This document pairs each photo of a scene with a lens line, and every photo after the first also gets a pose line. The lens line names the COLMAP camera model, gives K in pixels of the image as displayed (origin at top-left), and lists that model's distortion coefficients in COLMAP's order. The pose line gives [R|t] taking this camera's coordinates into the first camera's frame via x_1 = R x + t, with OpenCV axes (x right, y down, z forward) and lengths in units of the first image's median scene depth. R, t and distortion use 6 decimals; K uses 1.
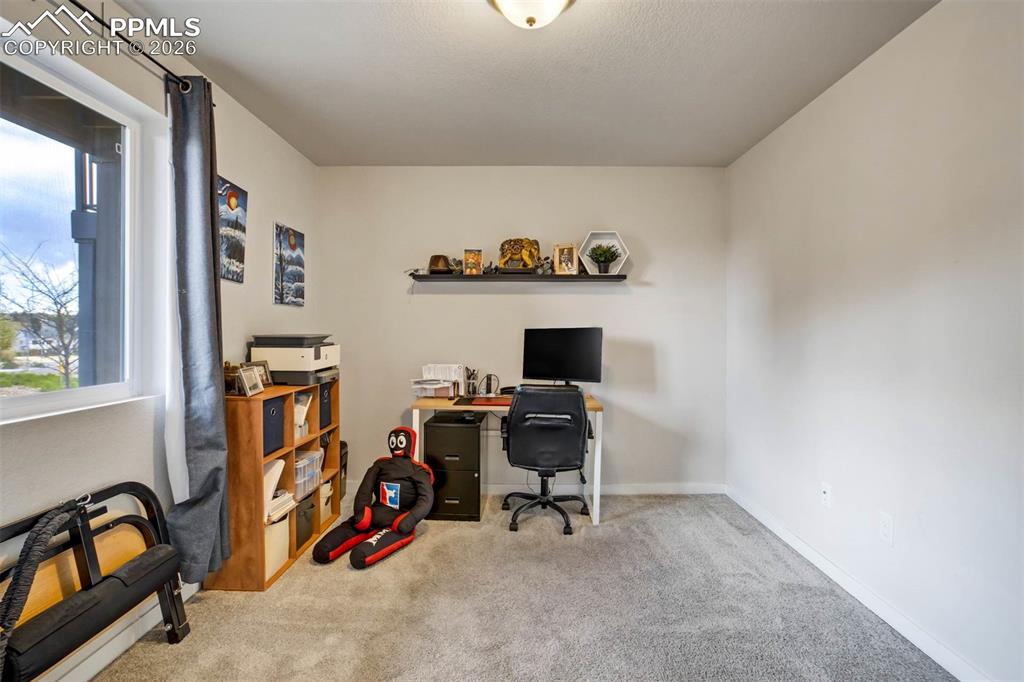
lens RADIAL K [[482.5, 0, 516.7], [0, 482.5, 336.9], [0, 0, 1]] dist [-0.032188, 0.016627]
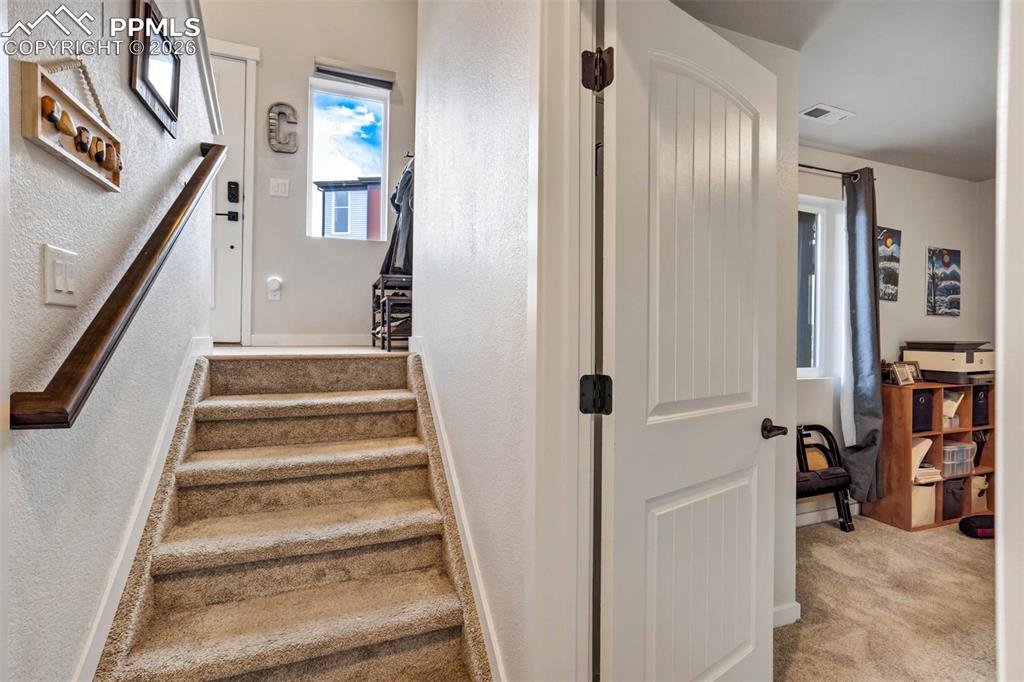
lens RADIAL K [[482.5, 0, 505.5], [0, 482.5, 334.8], [0, 0, 1]] dist [-0.032188, 0.016627]
pose [[0.354031, 0.000082, -0.935234, 0.286304], [-0.019790, 0.999777, -0.007404, 0.011141], [0.935024, 0.021129, 0.353954, -0.497065]]
